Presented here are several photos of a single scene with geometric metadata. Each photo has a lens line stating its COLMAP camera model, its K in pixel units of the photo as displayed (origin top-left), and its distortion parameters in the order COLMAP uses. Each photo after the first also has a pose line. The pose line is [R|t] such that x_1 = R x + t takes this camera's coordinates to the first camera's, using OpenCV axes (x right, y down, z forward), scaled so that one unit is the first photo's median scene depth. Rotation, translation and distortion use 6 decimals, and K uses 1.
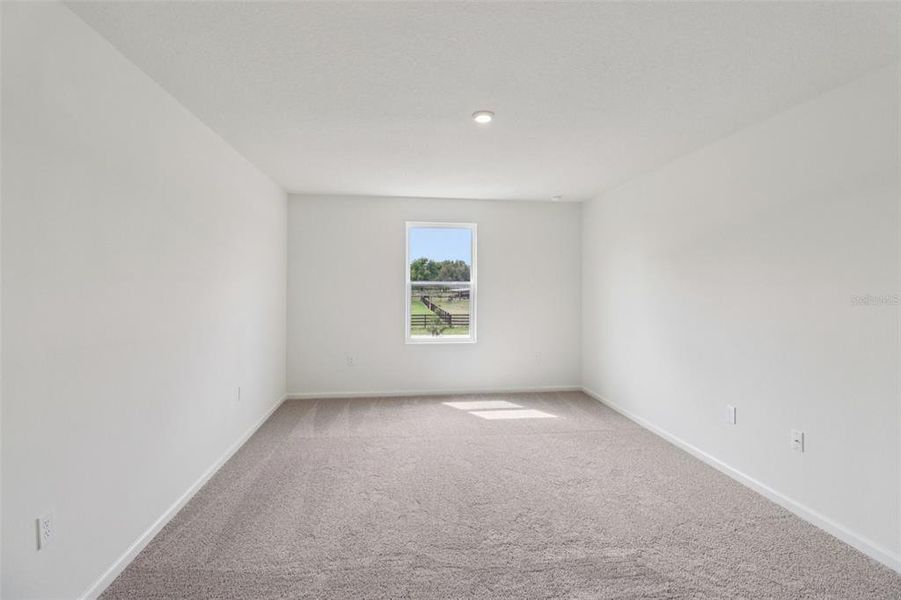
lens RADIAL K [[439.9, 0, 447.7], [0, 439.9, 294.8], [0, 0, 1]] dist [-0.004174, -0.001038]
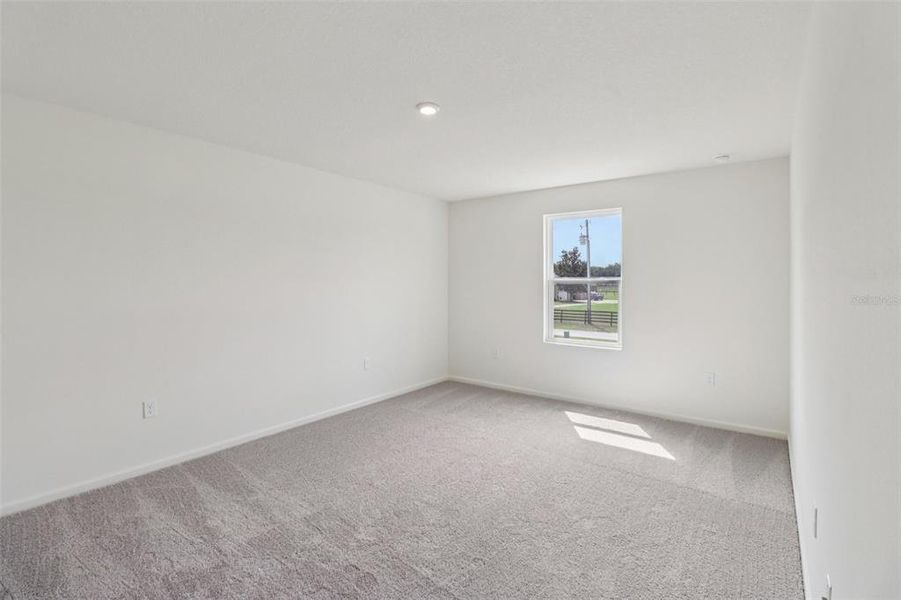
lens RADIAL K [[439.9, 0, 456.8], [0, 439.9, 299.0], [0, 0, 1]] dist [-0.004174, -0.001038]
pose [[0.704725, 0.029678, -0.708859, 0.463997], [-0.013541, 0.999505, 0.028384, -0.008748], [0.709351, -0.010404, 0.704779, 0.198732]]
